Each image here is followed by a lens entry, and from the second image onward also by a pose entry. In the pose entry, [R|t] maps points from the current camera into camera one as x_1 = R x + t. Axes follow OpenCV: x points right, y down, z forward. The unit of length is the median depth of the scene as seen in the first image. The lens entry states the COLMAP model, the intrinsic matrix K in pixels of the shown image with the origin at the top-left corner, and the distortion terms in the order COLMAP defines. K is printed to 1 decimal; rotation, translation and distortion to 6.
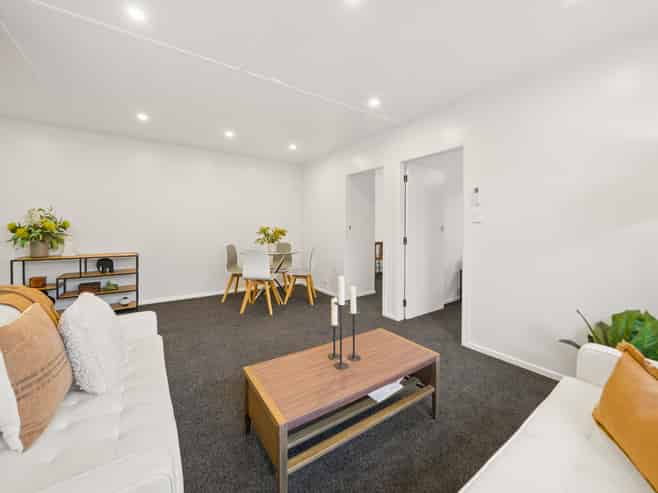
lens RADIAL K [[258.9, 0, 325.5], [0, 258.9, 234.0], [0, 0, 1]] dist [-0.000456, -0.000057]
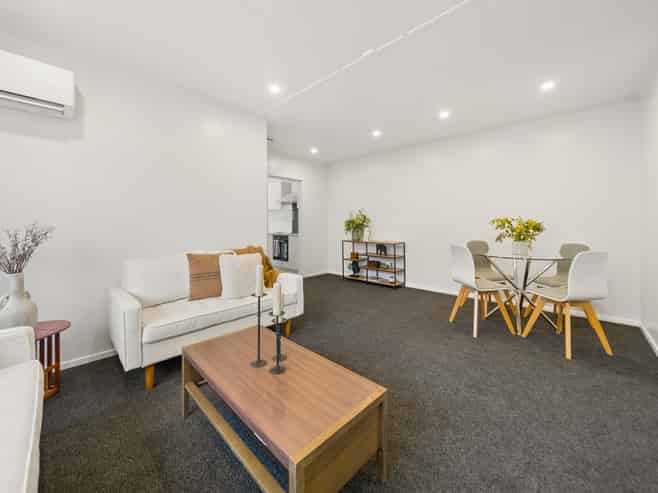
lens RADIAL K [[260.1, 0, 328.7], [0, 260.1, 229.0], [0, 0, 1]] dist [-0.000190, -0.000004]
pose [[0.199524, 0.015805, -0.979765, 0.438803], [-0.017595, 0.999766, 0.012545, 0.000389], [0.979735, 0.014736, 0.199755, 0.447518]]
